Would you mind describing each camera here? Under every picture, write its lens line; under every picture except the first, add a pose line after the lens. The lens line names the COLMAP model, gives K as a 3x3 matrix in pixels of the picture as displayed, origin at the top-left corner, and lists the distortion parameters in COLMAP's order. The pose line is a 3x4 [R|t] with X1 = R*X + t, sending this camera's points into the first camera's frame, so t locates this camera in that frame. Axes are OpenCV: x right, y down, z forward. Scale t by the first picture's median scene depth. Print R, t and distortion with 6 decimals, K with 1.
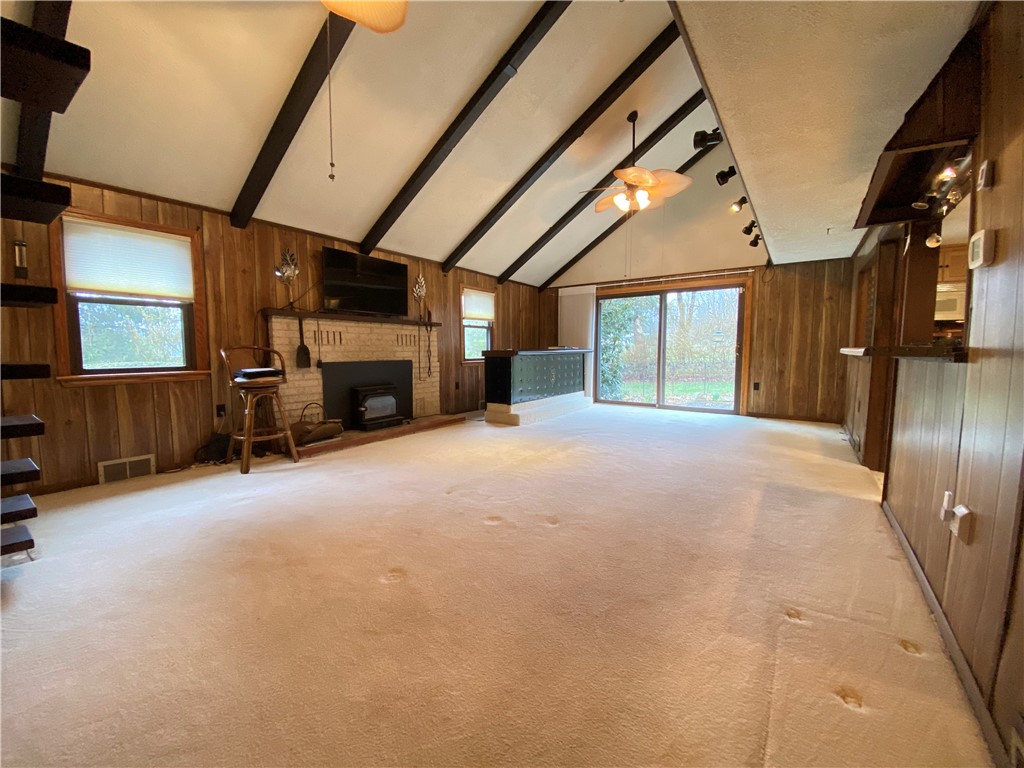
lens RADIAL K [[410.5, 0, 515.6], [0, 410.5, 384.0], [0, 0, 1]] dist [0.020930, -0.019320]
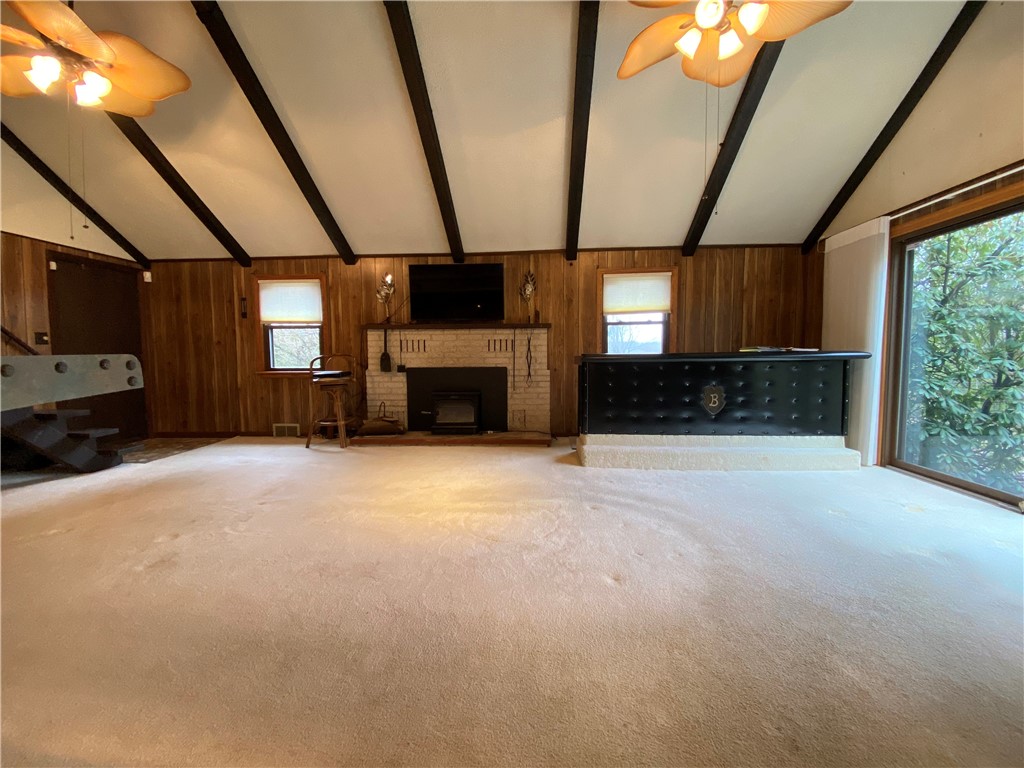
lens RADIAL K [[410.5, 0, 513.4], [0, 410.5, 384.1], [0, 0, 1]] dist [0.020930, -0.019320]
pose [[0.512843, 0.058111, -0.856513, 0.553760], [-0.063972, 0.997519, 0.029374, -0.049713], [0.856095, 0.039729, 0.515289, 0.567251]]
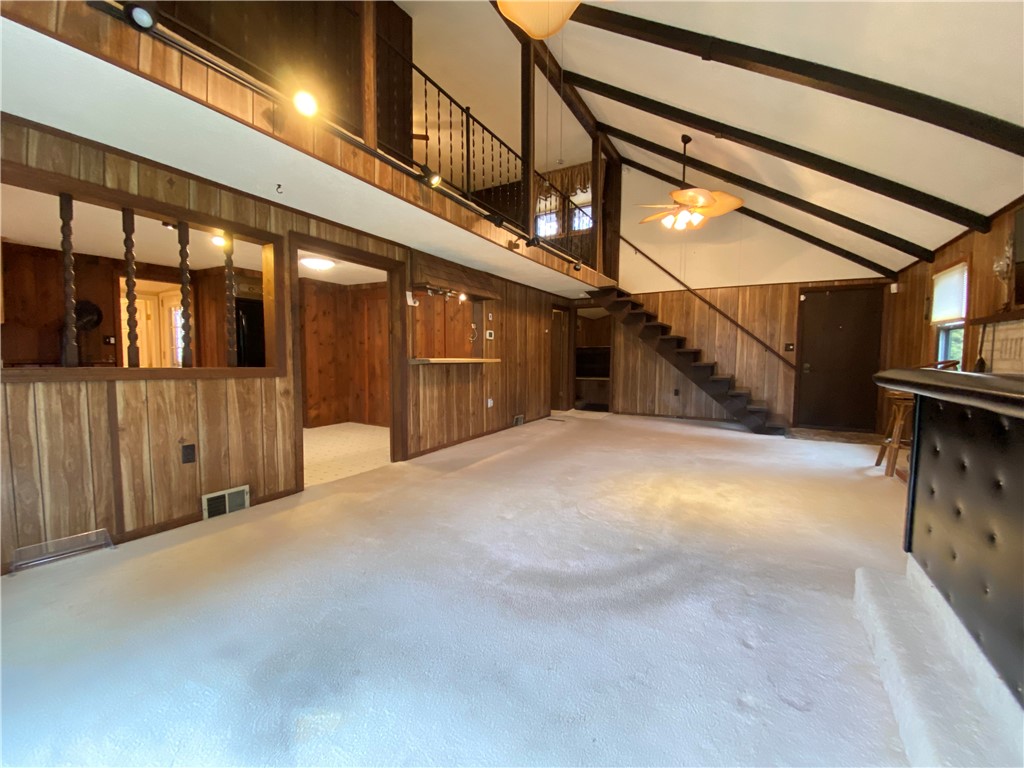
lens RADIAL K [[410.5, 0, 514.1], [0, 410.5, 382.3], [0, 0, 1]] dist [0.020930, -0.019320]
pose [[-0.996355, 0.000227, -0.085309, 0.329471], [-0.012190, 0.989356, 0.145004, -0.122007], [0.084434, 0.145515, -0.985747, 1.343796]]
